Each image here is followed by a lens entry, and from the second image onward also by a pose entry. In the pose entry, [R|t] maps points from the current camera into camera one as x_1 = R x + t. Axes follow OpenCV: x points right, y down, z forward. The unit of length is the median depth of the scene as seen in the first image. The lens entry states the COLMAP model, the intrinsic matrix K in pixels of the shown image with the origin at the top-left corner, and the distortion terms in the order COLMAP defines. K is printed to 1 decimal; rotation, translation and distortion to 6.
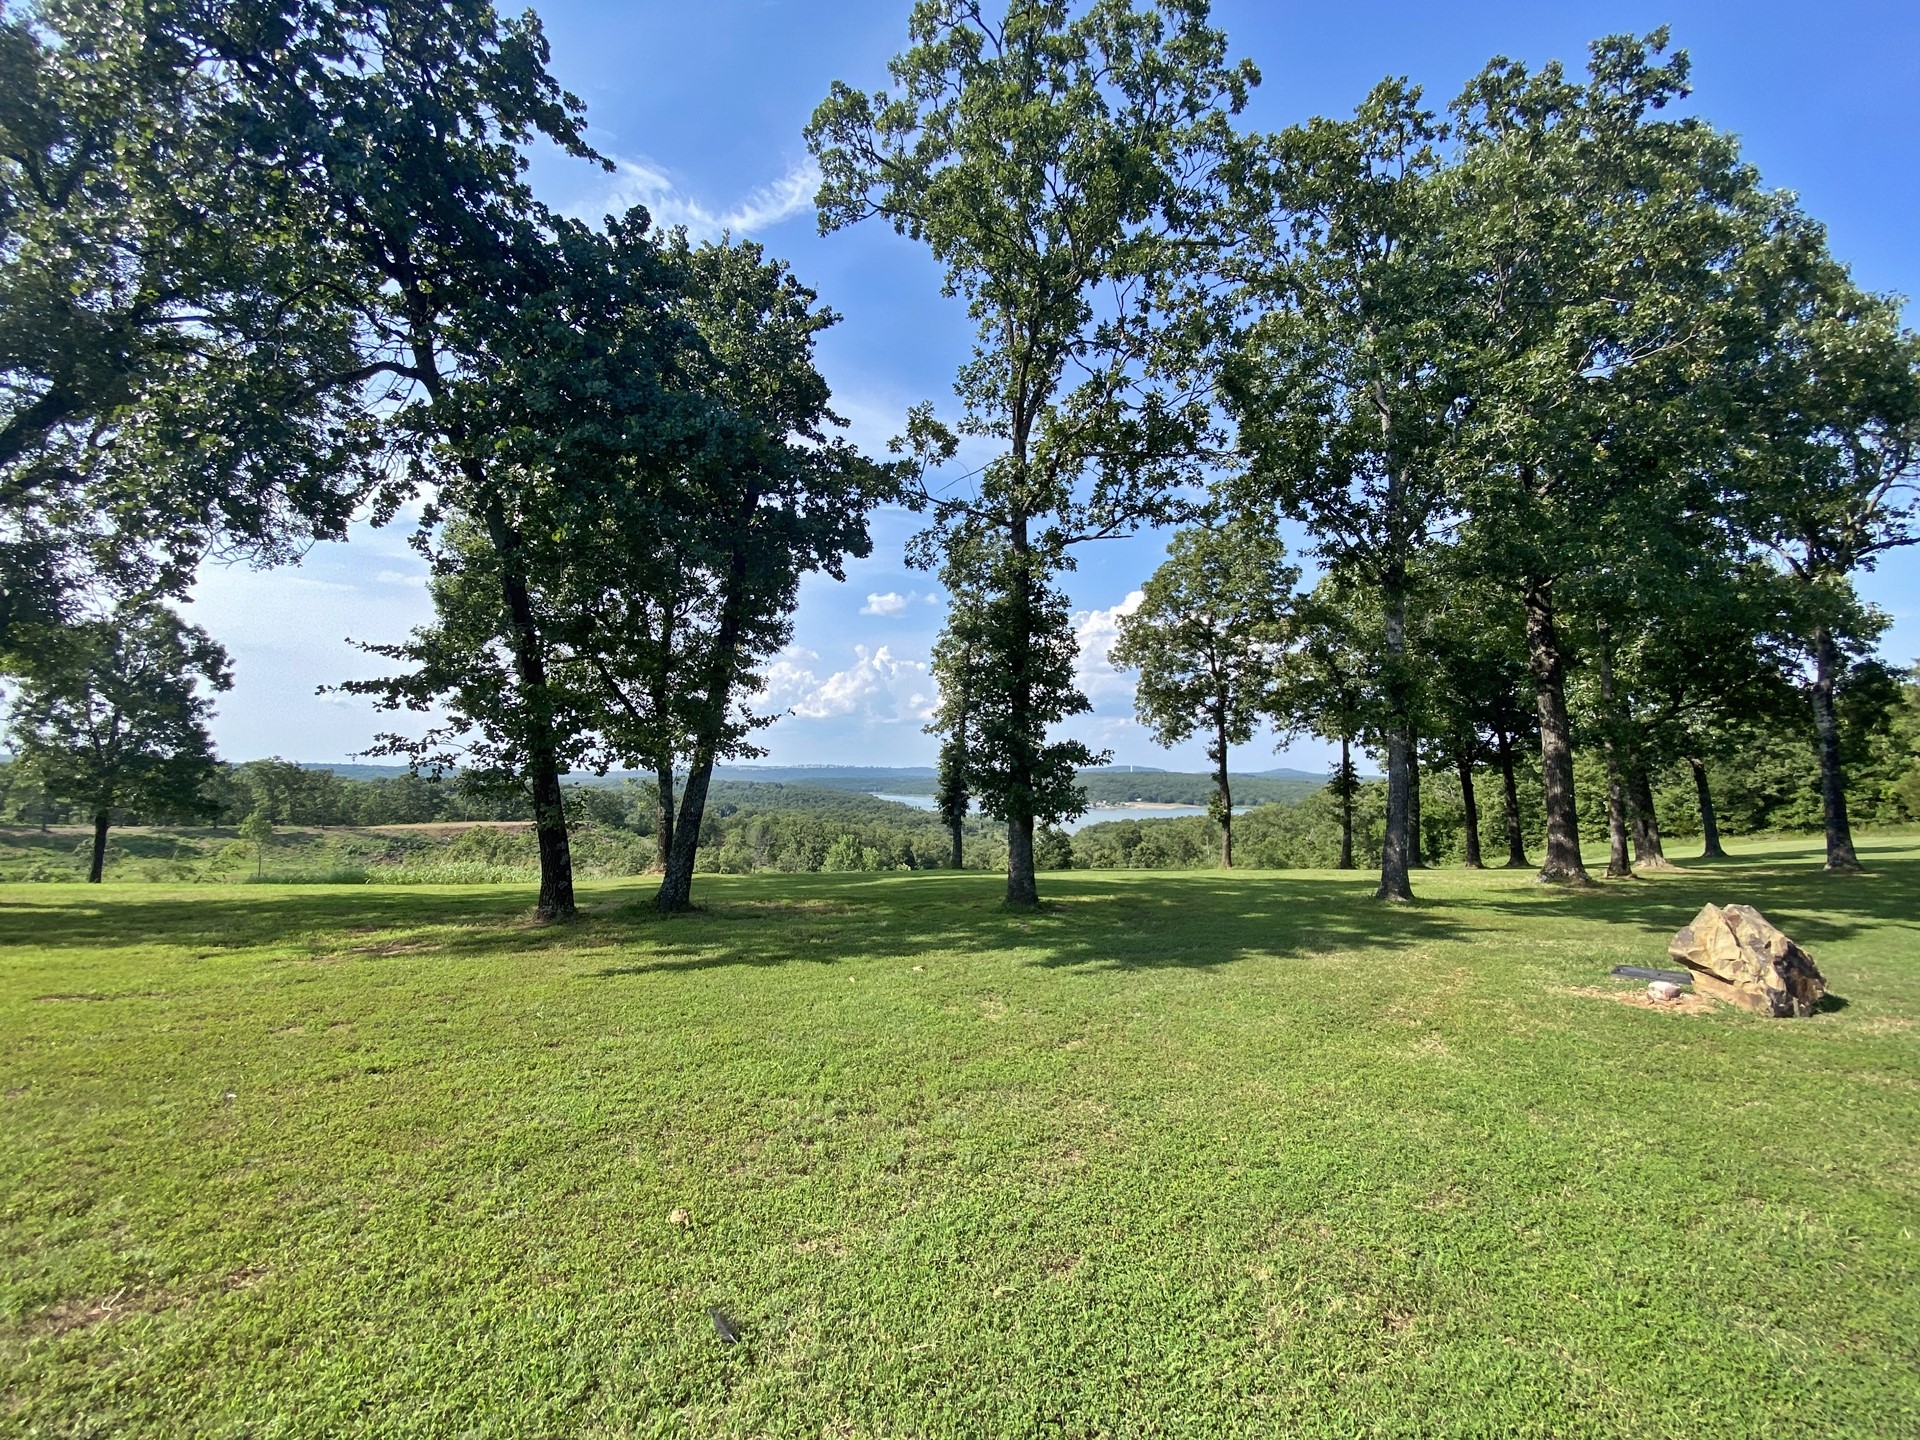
lens RADIAL K [[777.2, 0, 959.9], [0, 777.2, 724.1], [0, 0, 1]] dist [0.025423, -0.024125]
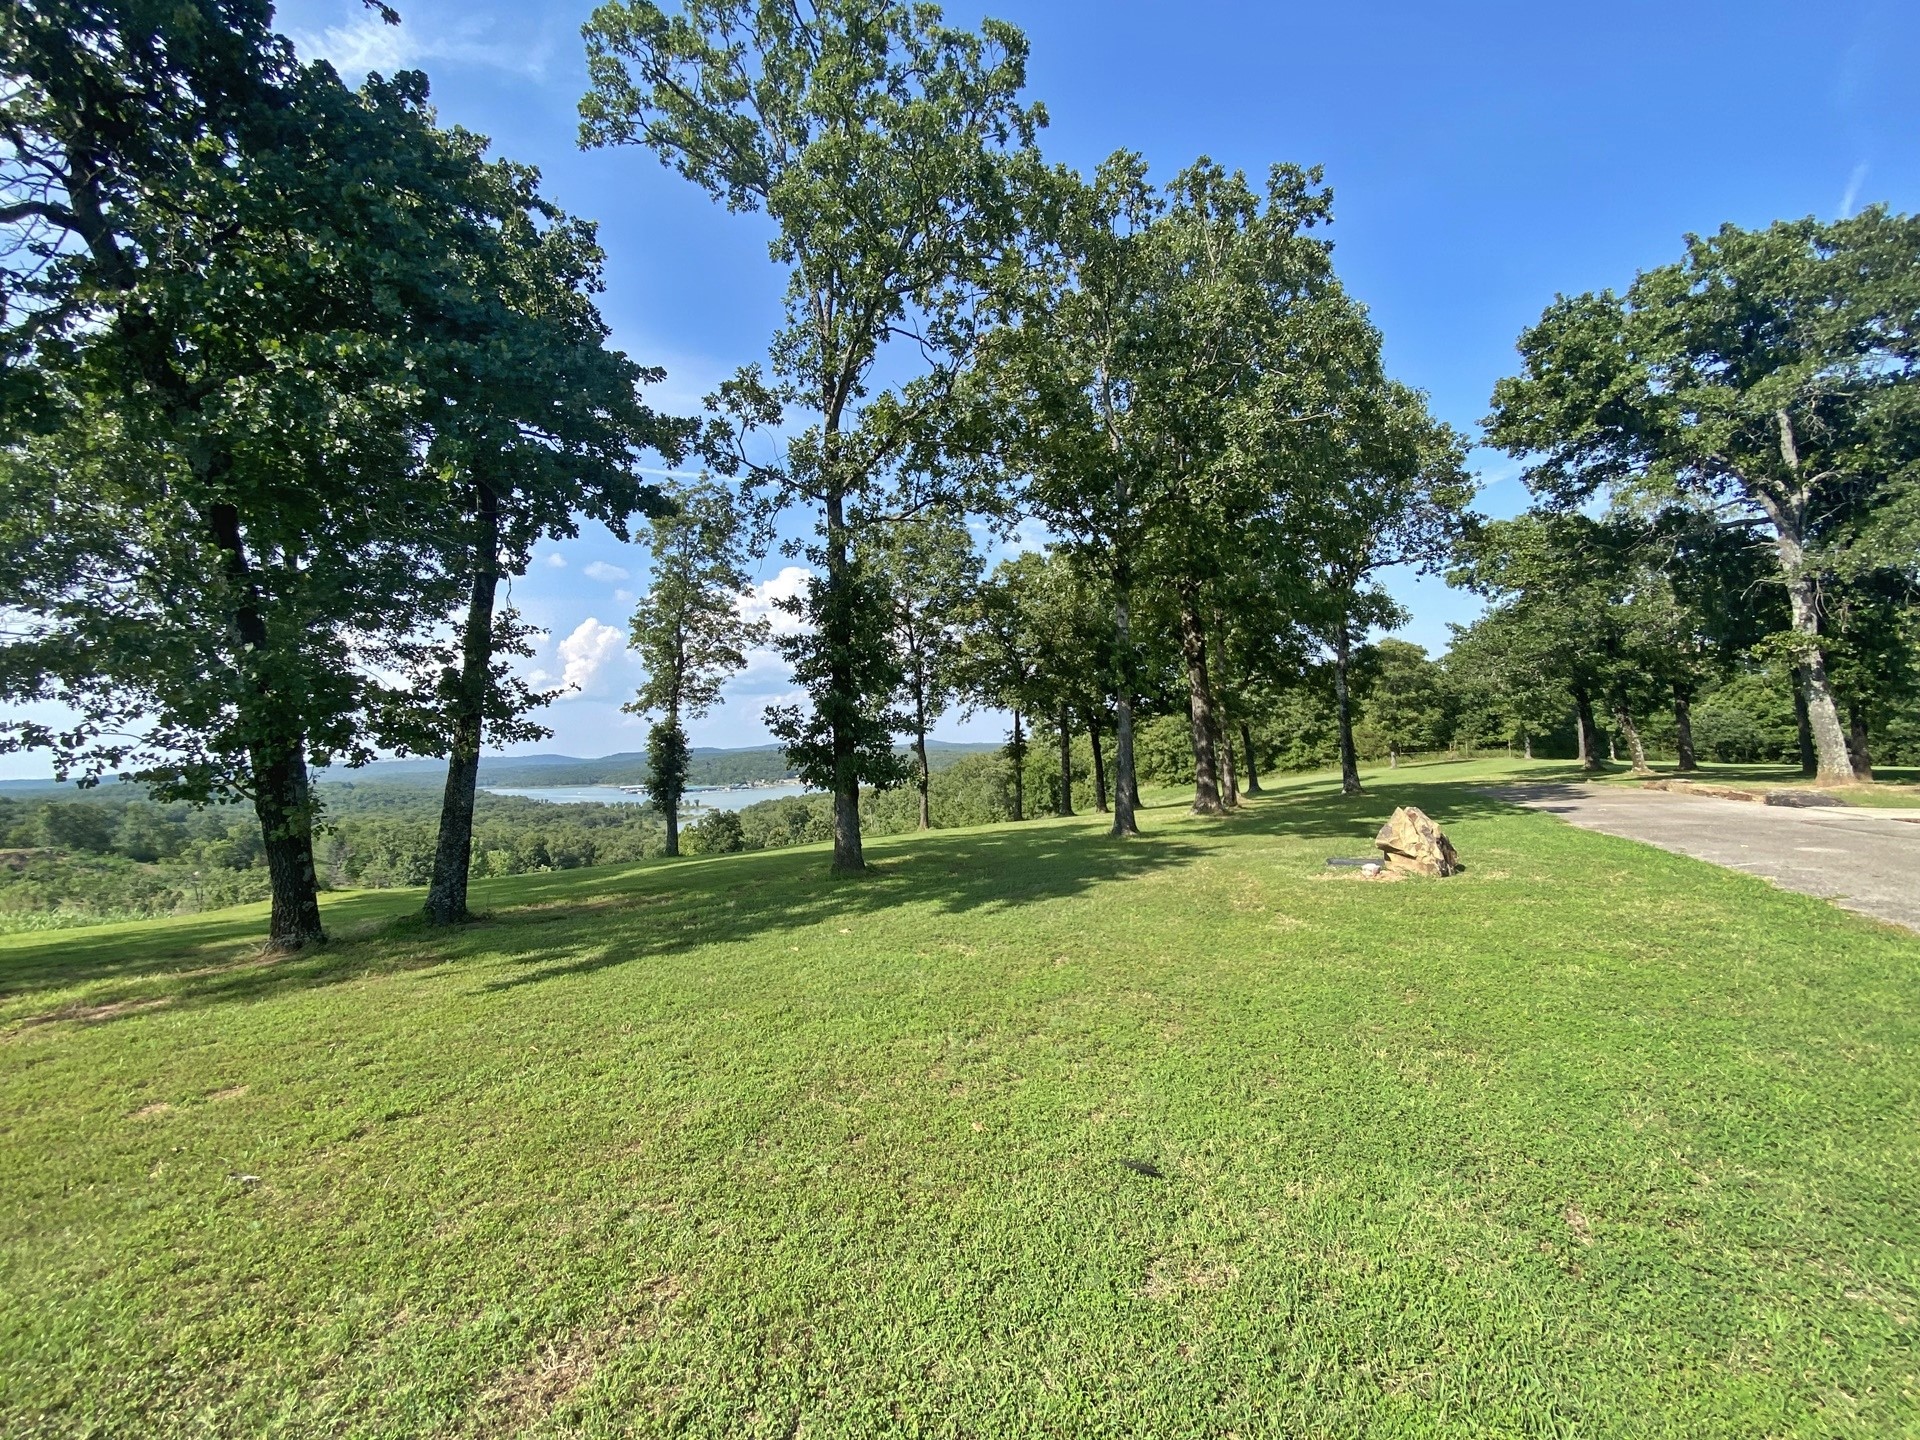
lens RADIAL K [[777.2, 0, 959.9], [0, 777.2, 724.1], [0, 0, 1]] dist [0.025423, -0.024125]
pose [[0.904334, -0.028301, 0.425887, -0.221747], [0.015783, 0.999334, 0.032894, 0.004865], [-0.426534, -0.023026, 0.904178, 0.005823]]
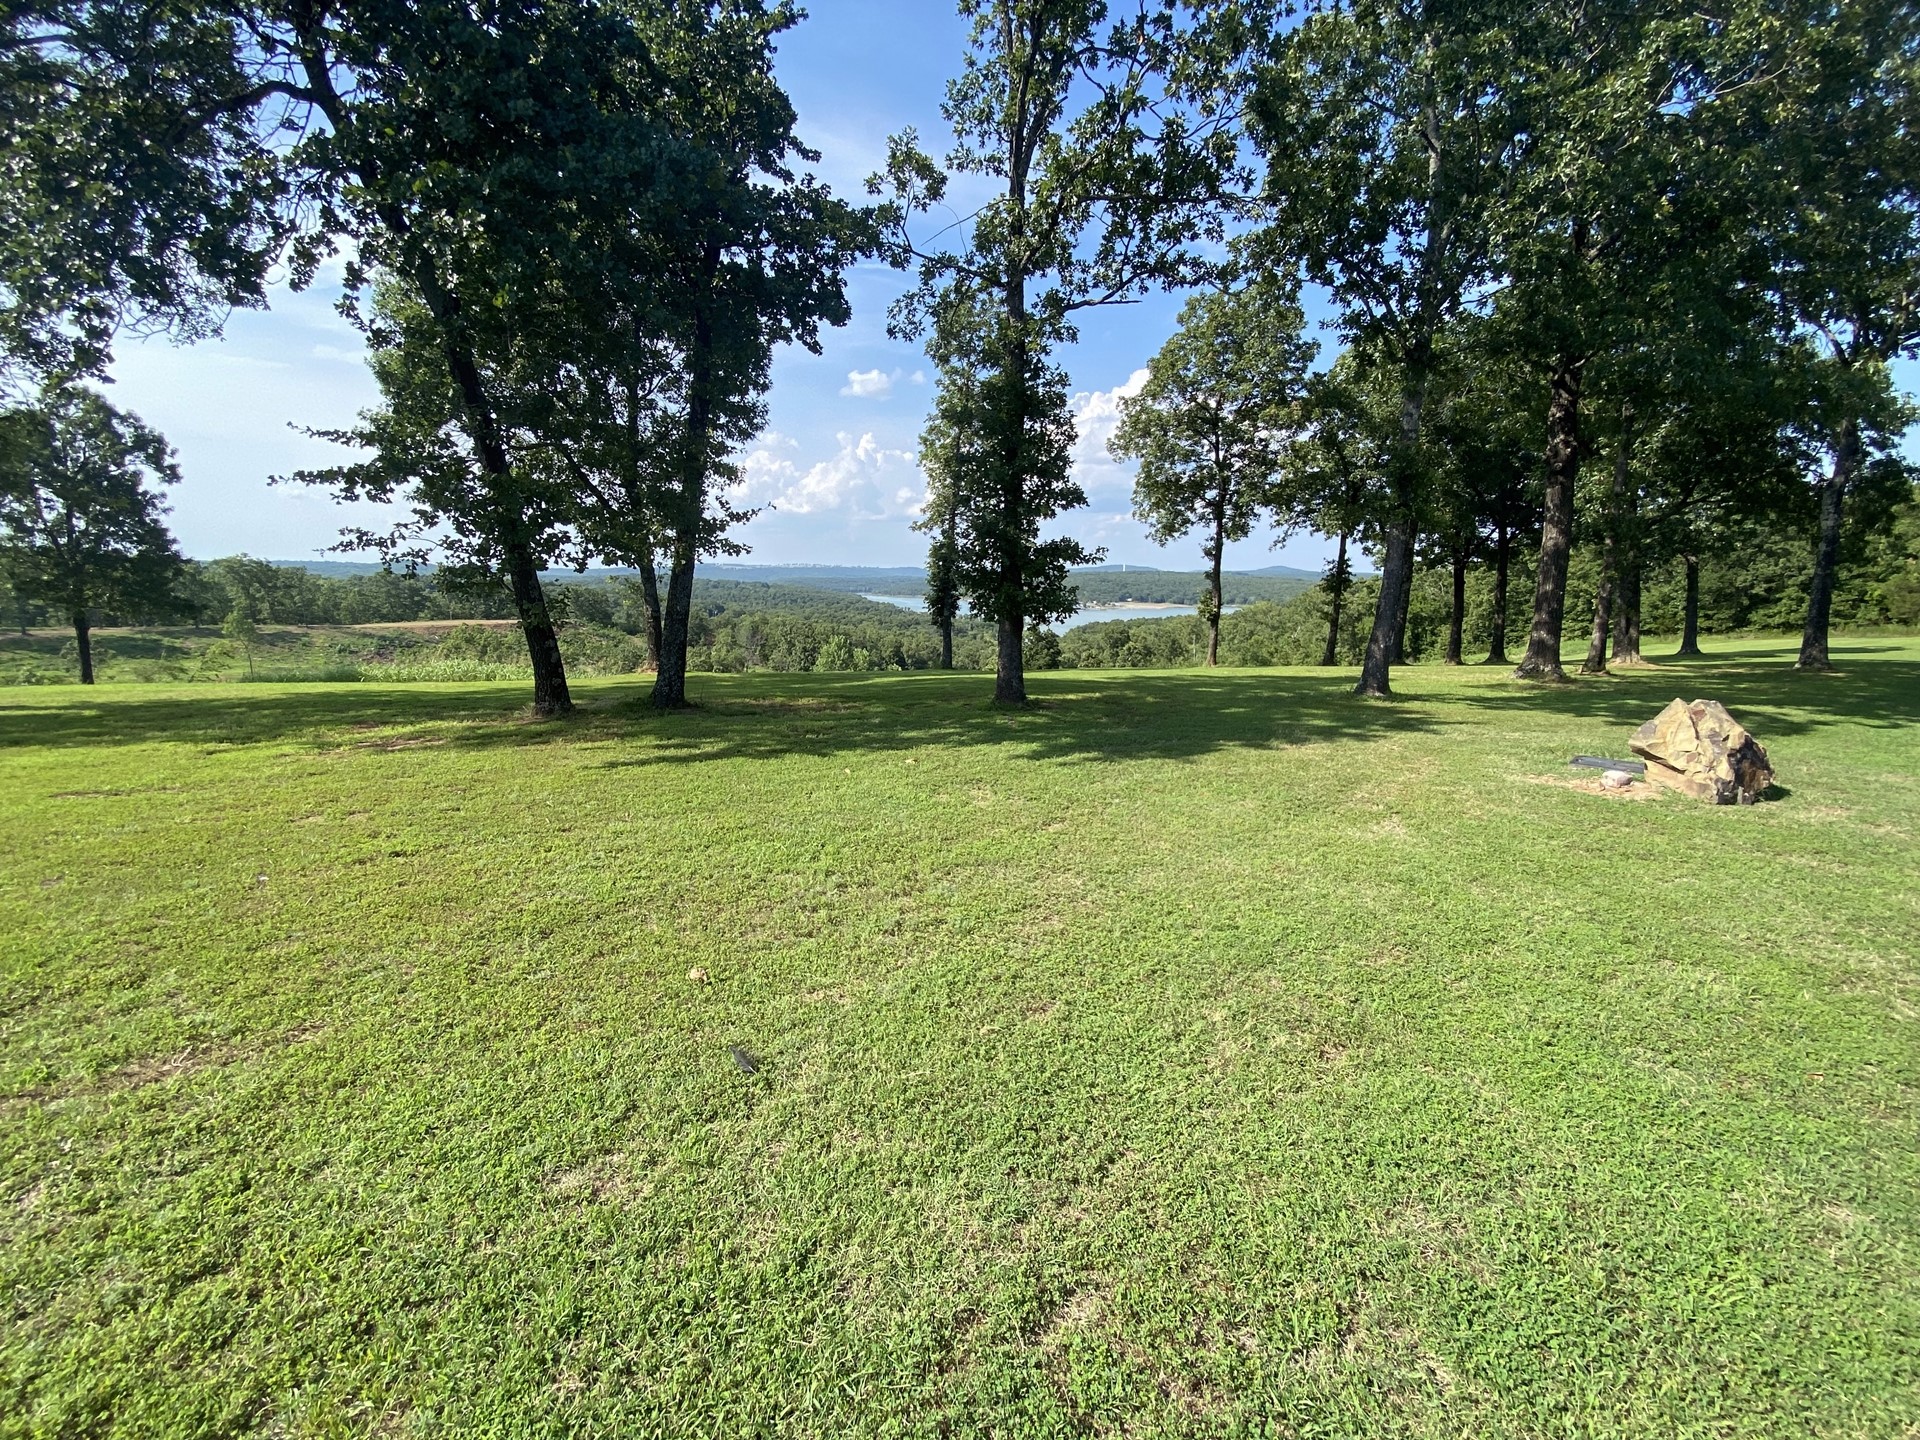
lens RADIAL K [[778.2, 0, 959.1], [0, 778.2, 727.2], [0, 0, 1]] dist [0.015065, -0.017823]
pose [[0.999927, -0.002534, 0.011836, 0.000036], [-0.000604, 0.966190, 0.257832, 0.001256], [-0.012090, -0.257820, 0.966117, 0.004077]]
